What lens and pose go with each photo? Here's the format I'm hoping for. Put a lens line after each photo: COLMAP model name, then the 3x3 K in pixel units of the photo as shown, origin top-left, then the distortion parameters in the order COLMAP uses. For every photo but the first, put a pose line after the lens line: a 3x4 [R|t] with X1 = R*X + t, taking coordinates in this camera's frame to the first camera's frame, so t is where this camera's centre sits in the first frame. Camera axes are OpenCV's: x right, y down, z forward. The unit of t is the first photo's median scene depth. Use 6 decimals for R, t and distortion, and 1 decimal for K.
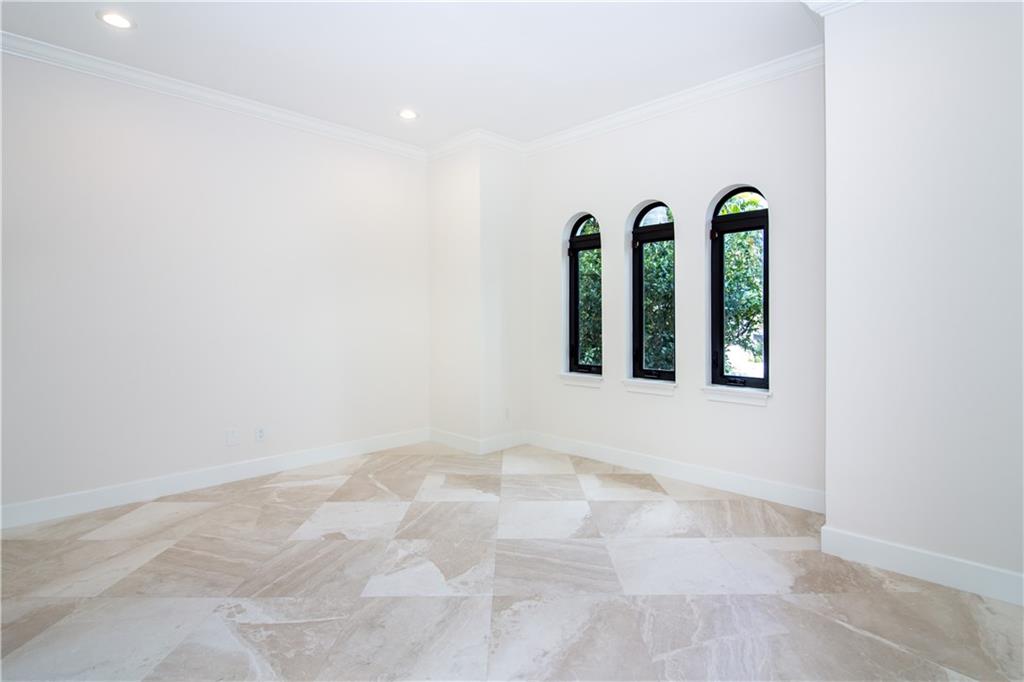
lens RADIAL K [[506.8, 0, 514.7], [0, 506.8, 328.1], [0, 0, 1]] dist [0.001324, 0.000251]
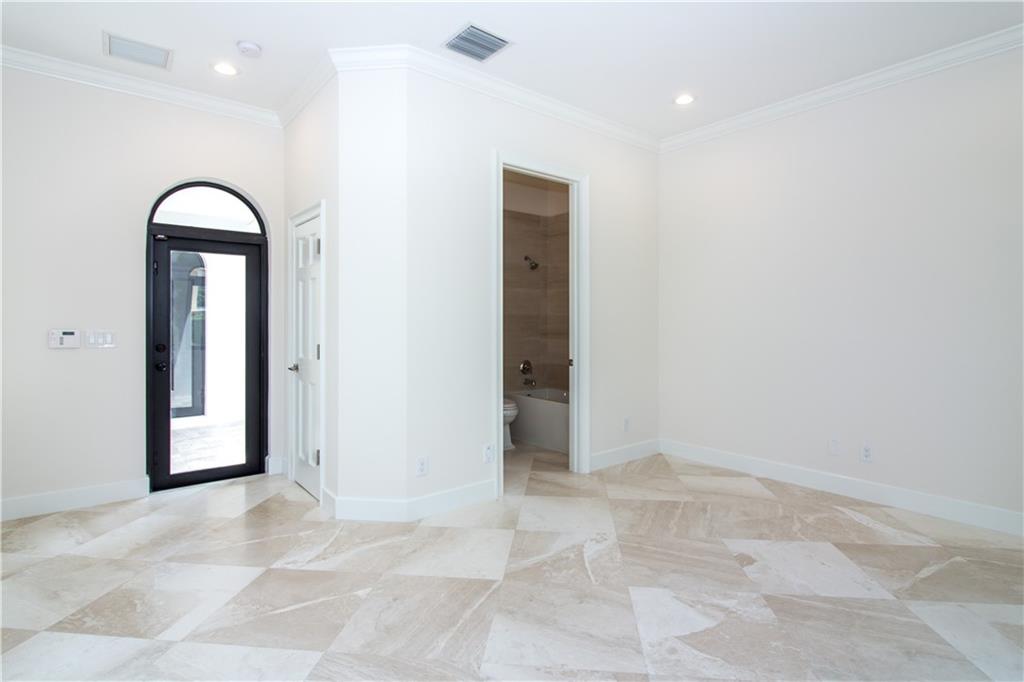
lens RADIAL K [[506.8, 0, 514.7], [0, 506.8, 328.1], [0, 0, 1]] dist [0.001324, 0.000251]
pose [[-0.113043, 0.010924, -0.993530, 0.644357], [-0.012453, 0.999845, 0.012410, -0.011223], [0.993512, 0.013775, -0.112890, 0.750500]]
